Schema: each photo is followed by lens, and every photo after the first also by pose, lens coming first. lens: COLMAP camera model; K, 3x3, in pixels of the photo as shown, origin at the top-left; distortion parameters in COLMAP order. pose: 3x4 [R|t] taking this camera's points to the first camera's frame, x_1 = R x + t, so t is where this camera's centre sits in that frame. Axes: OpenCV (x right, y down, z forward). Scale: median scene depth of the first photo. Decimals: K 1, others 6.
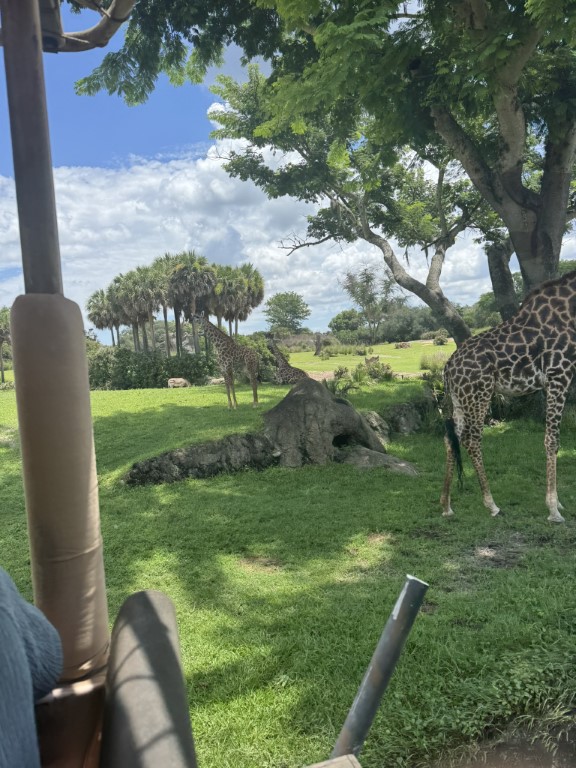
lens RADIAL K [[534.9, 0, 287.9], [0, 534.9, 377.4], [0, 0, 1]] dist [0.074801, -0.027248]
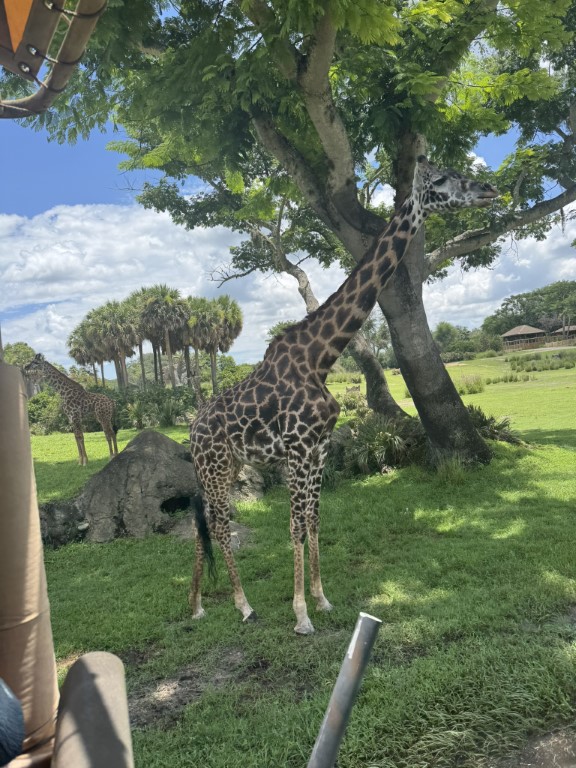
lens RADIAL K [[534.9, 0, 294.6], [0, 534.9, 382.5], [0, 0, 1]] dist [0.074801, -0.027248]
pose [[0.999483, -0.027748, -0.016264, 0.156248], [0.027048, 0.998761, -0.041771, -0.018115], [0.017403, 0.041309, 0.998995, 0.065993]]
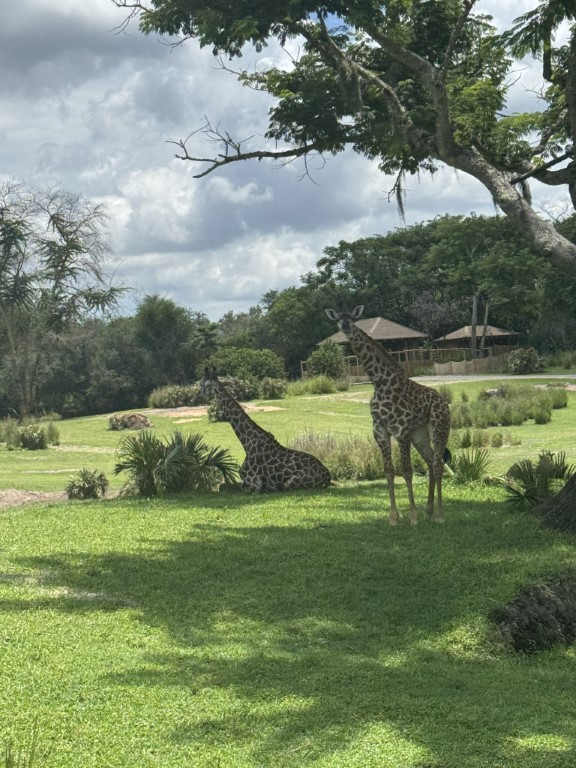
lens RADIAL K [[1565.2, 0, 295.3], [0, 1565.2, 380.2], [0, 0, 1]] dist [0.121171, 0.000000]
pose [[0.921181, 0.012768, 0.388925, -0.415352], [0.022589, 0.996021, -0.086203, 0.029147], [-0.388478, 0.088194, 0.917228, -0.099800]]
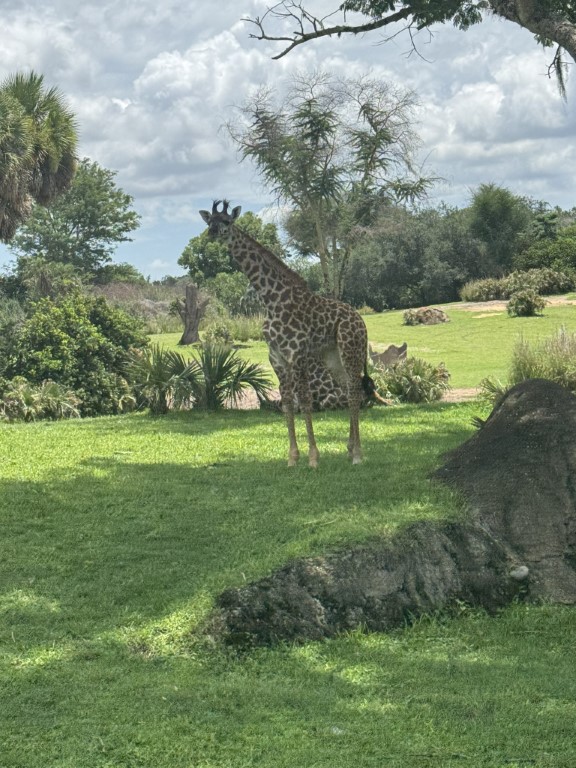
lens RADIAL K [[1565.2, 0, 284.0], [0, 1565.2, 382.2], [0, 0, 1]] dist [0.121171, 0.000000]
pose [[0.987730, -0.003450, 0.156133, -0.172943], [0.006449, 0.999804, -0.018704, 0.012024], [-0.156038, 0.019482, 0.987559, -0.049158]]
